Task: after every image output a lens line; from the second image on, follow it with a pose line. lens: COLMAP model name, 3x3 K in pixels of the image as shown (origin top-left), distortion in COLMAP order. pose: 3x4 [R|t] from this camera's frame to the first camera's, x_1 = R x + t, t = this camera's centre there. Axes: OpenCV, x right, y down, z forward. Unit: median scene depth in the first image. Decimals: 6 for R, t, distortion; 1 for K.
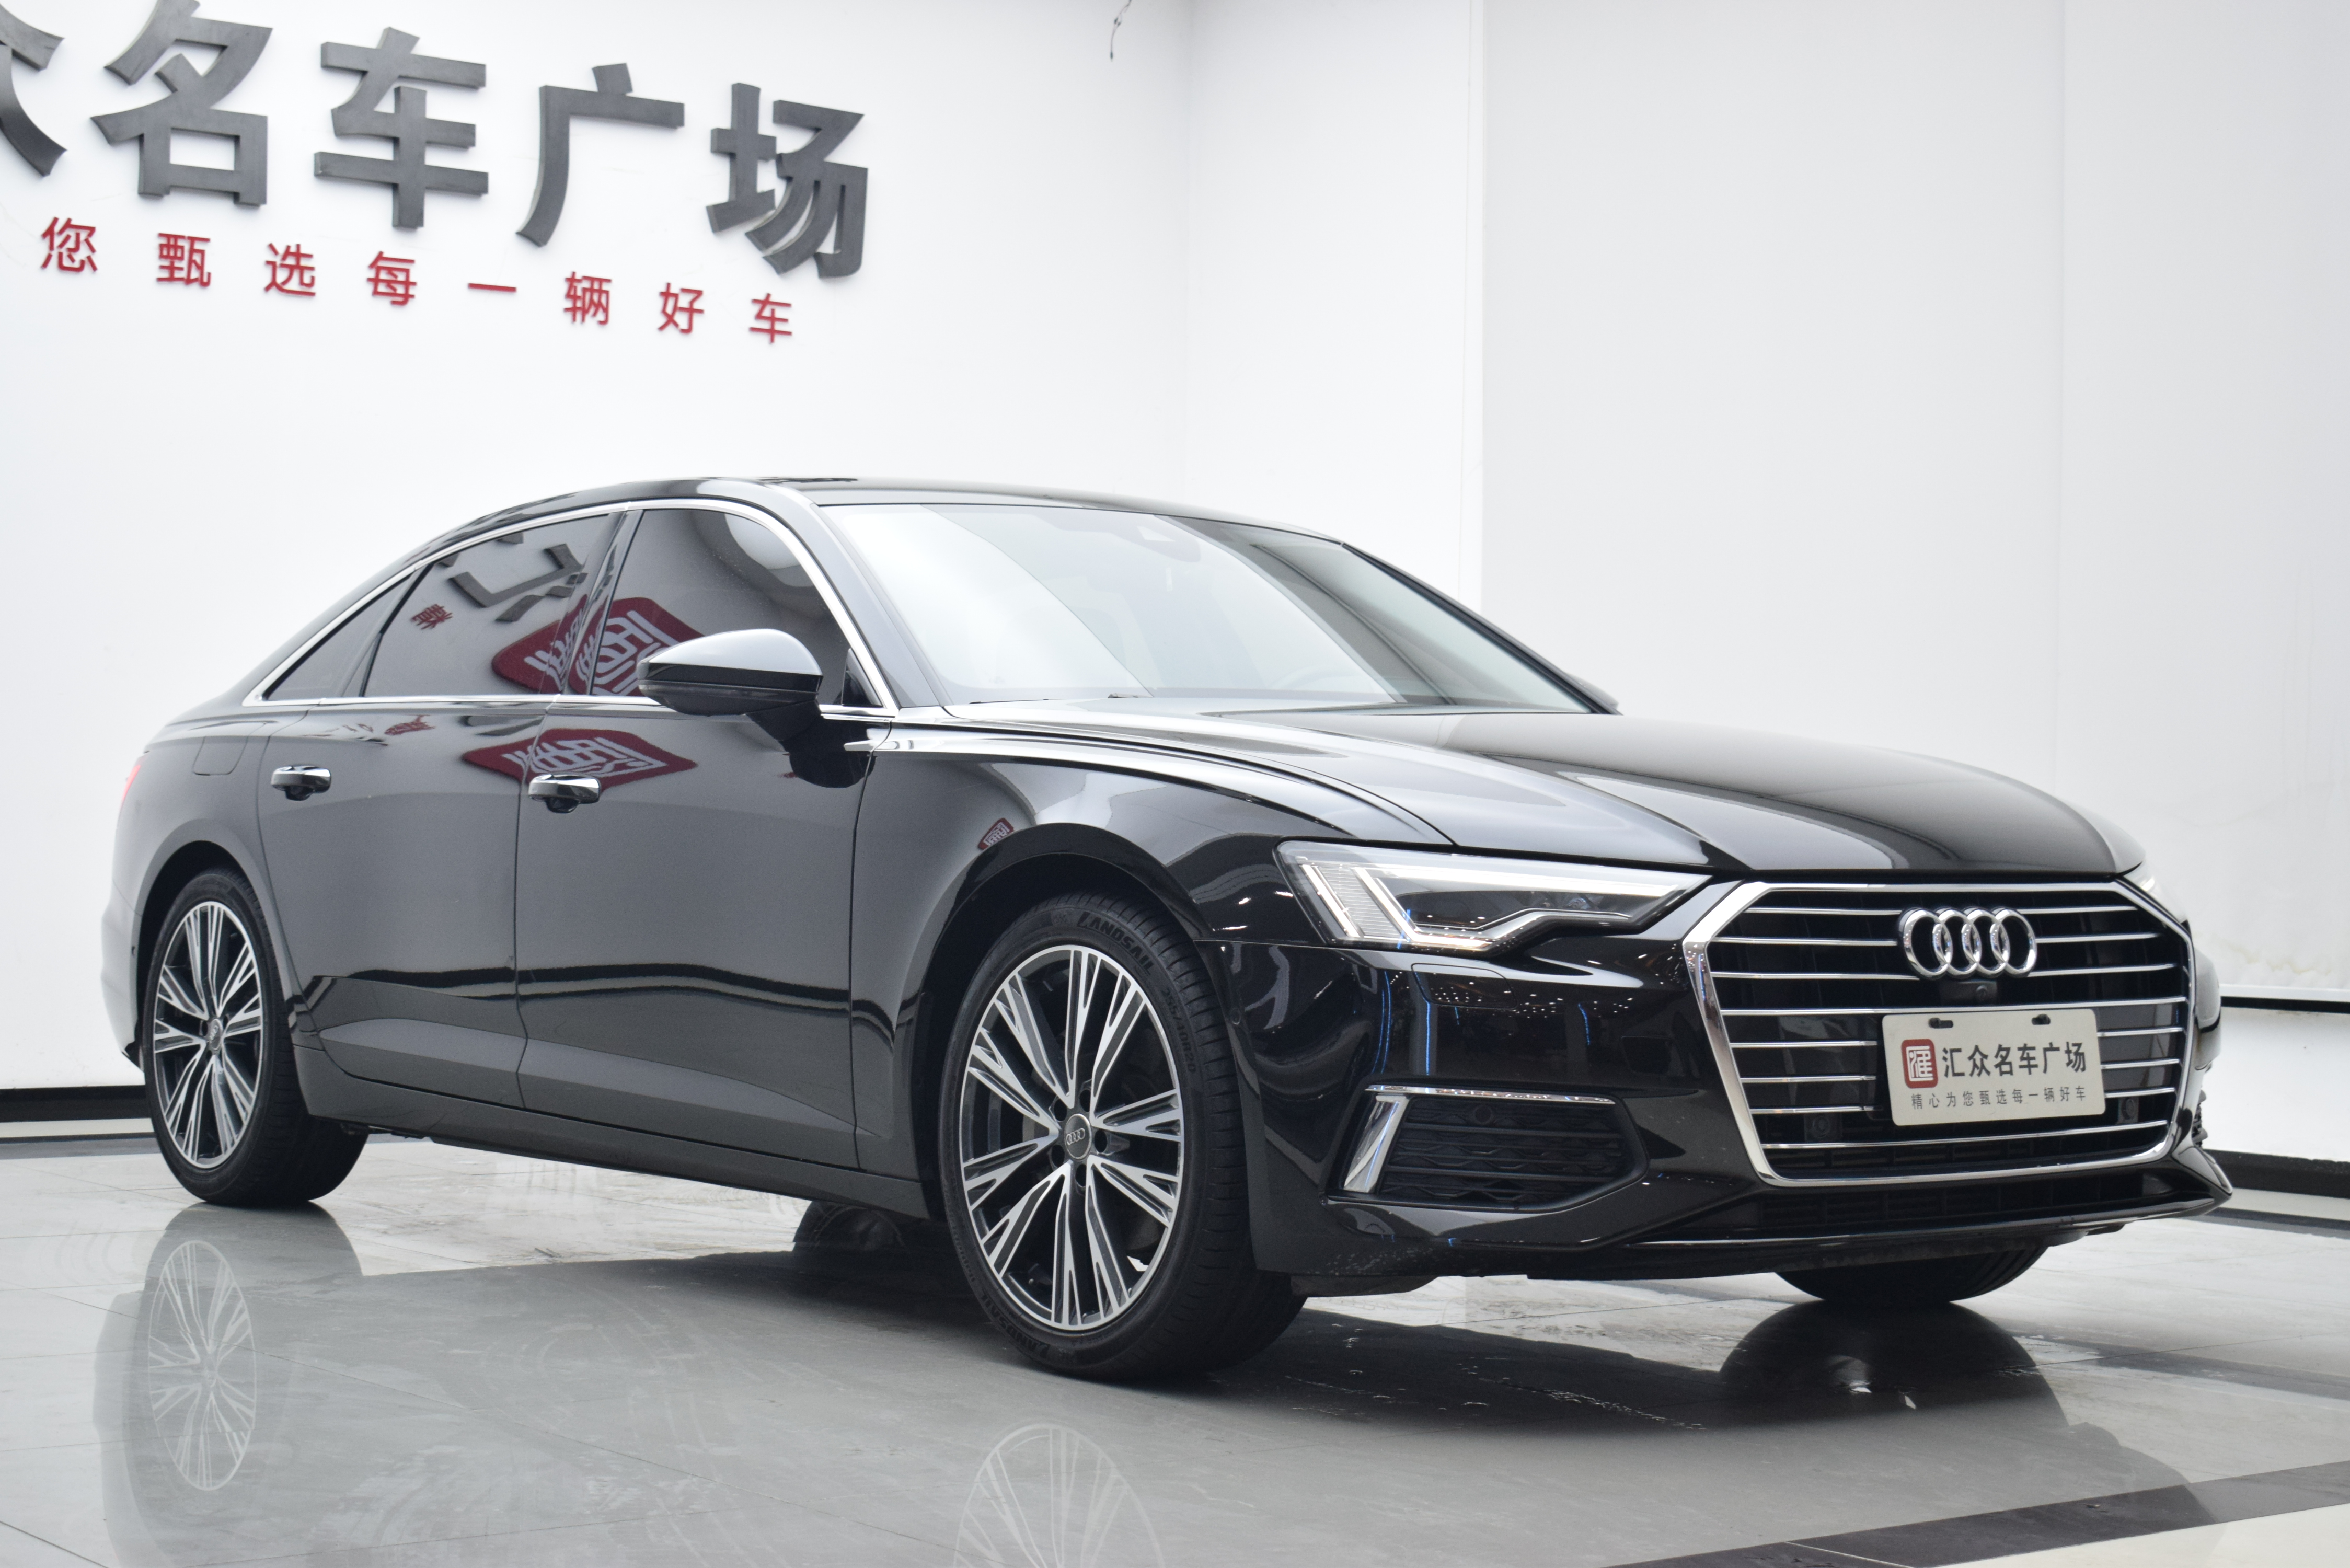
lens RADIAL K [[3921.3, 0, 1175.0], [0, 3921.3, 784.0], [0, 0, 1]] dist [0.005743, -0.048480]
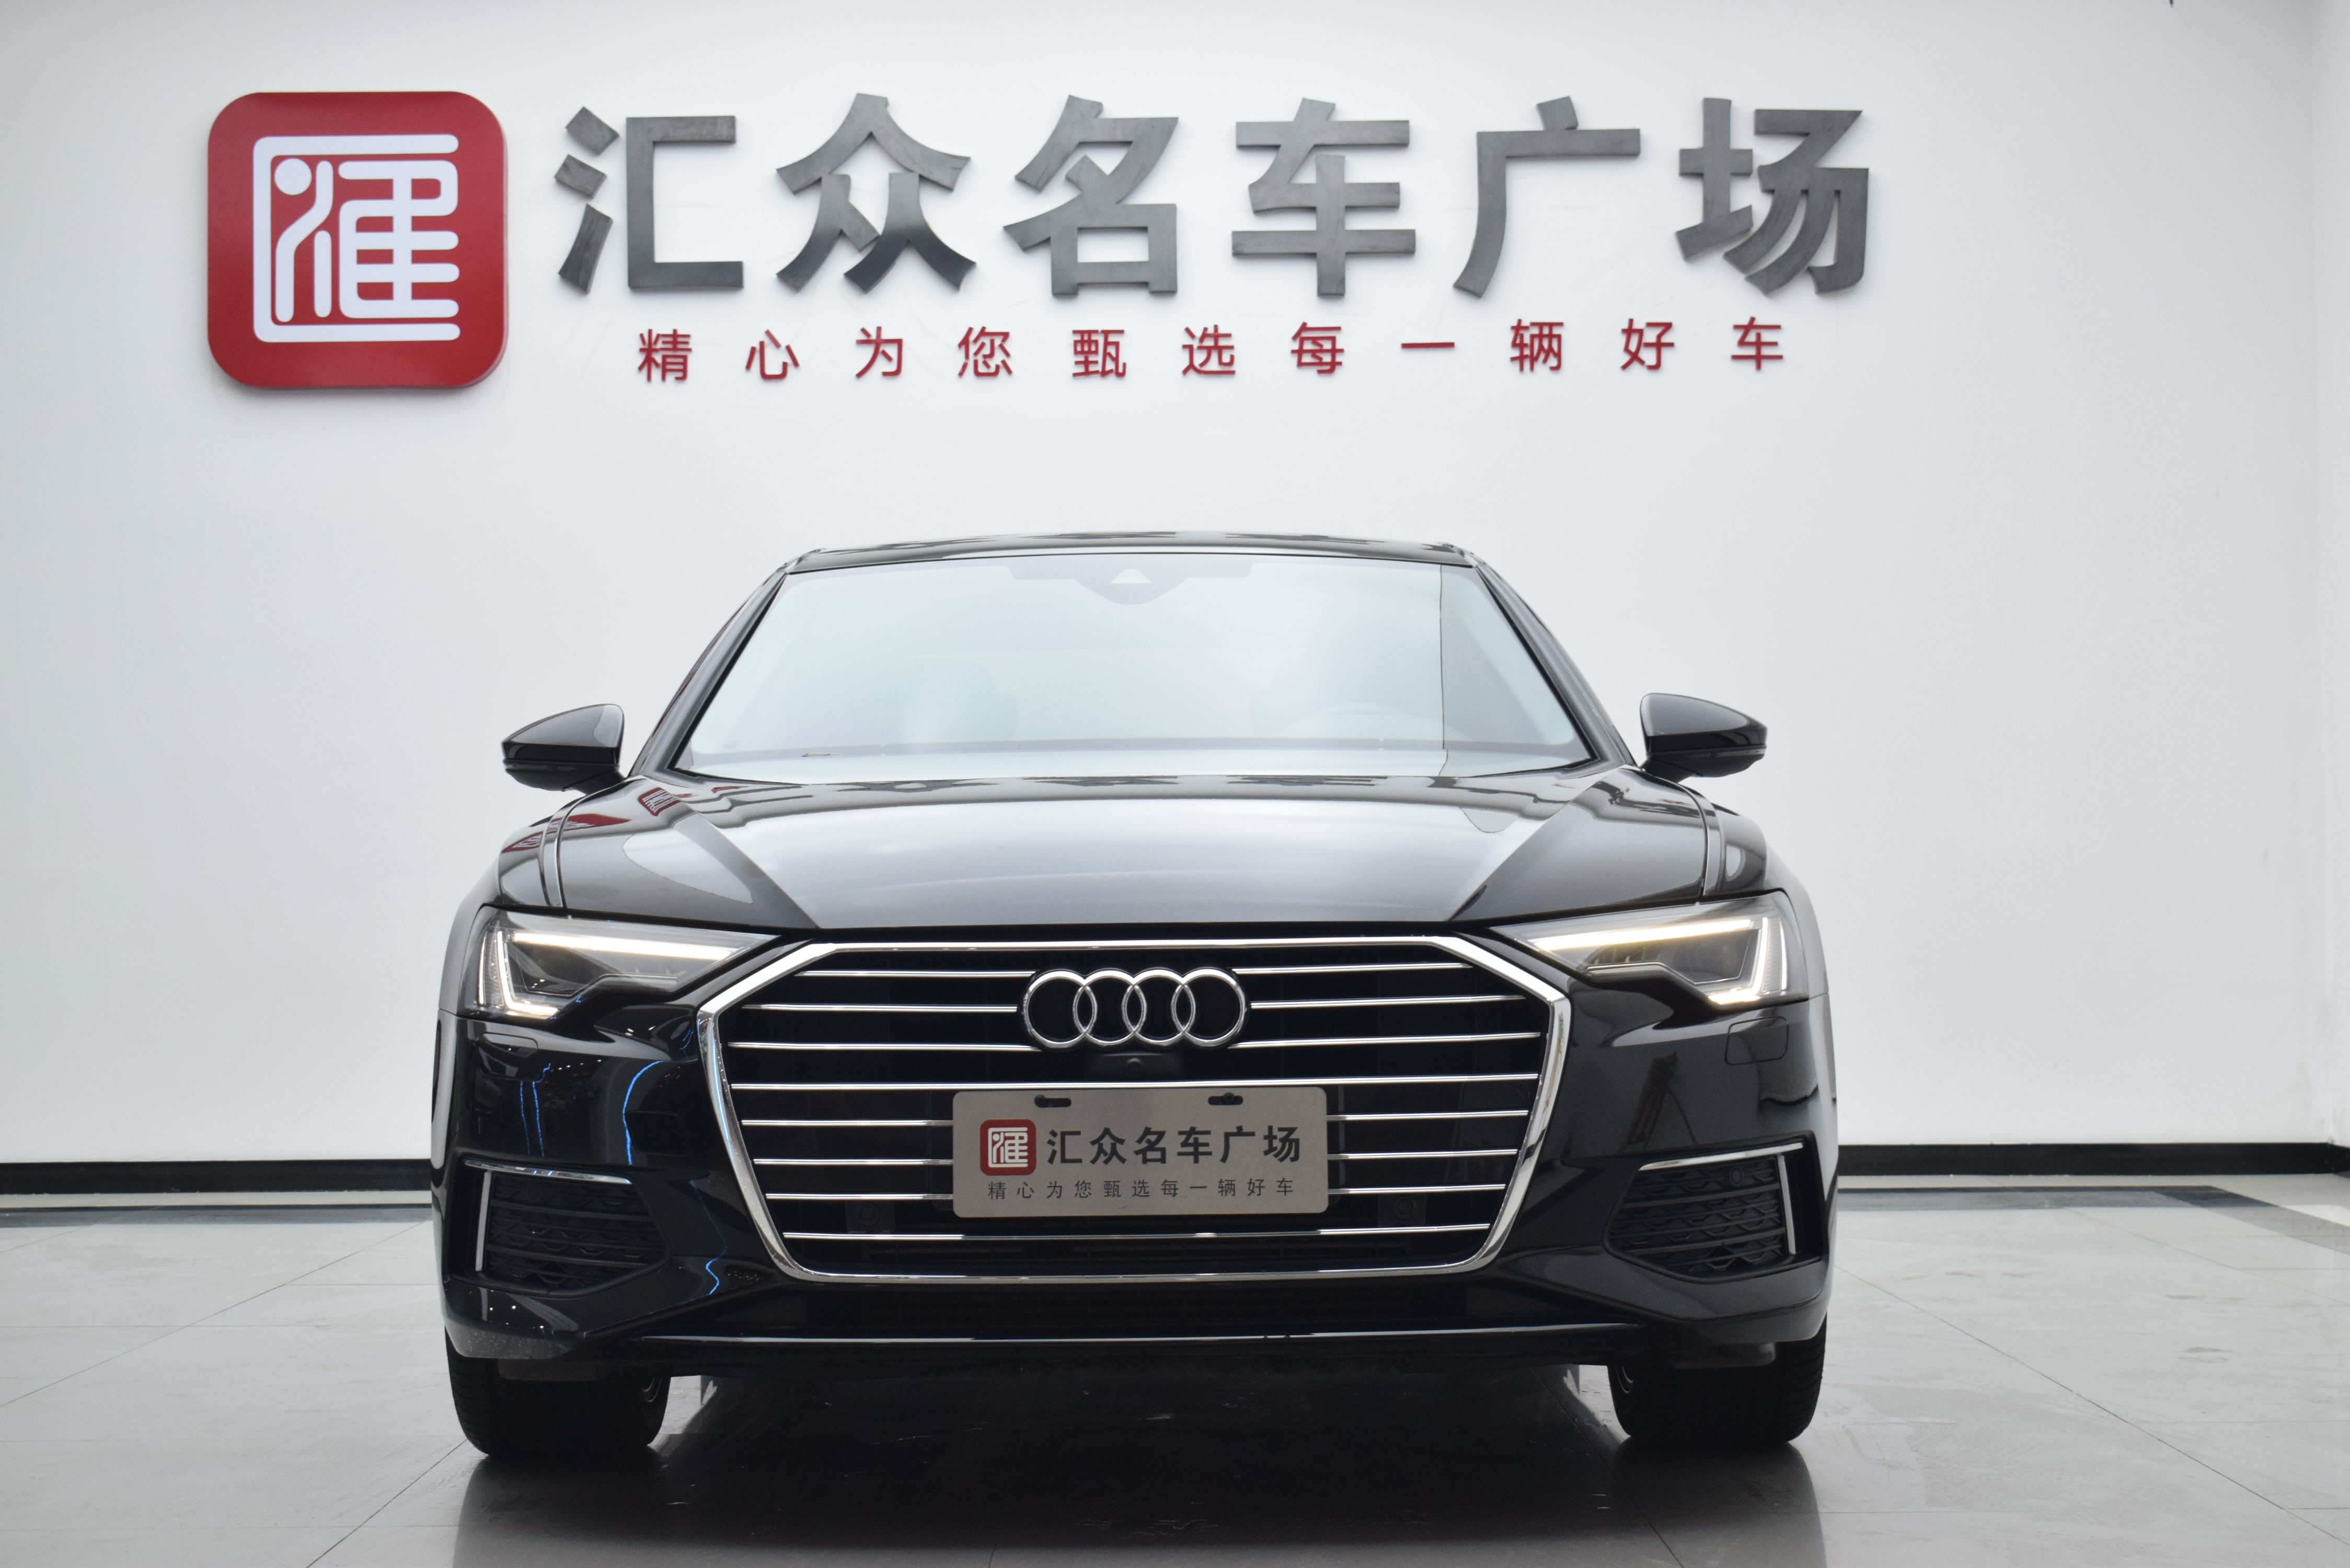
lens RADIAL K [[4072.0, 0, 1175.0], [0, 4072.0, 784.0], [0, 0, 1]] dist [-0.000682, -0.013674]
pose [[0.788643, -0.037466, -0.613709, 0.412142], [0.027518, 0.999292, -0.025644, 0.007808], [0.614235, 0.003336, 0.789116, 0.162898]]
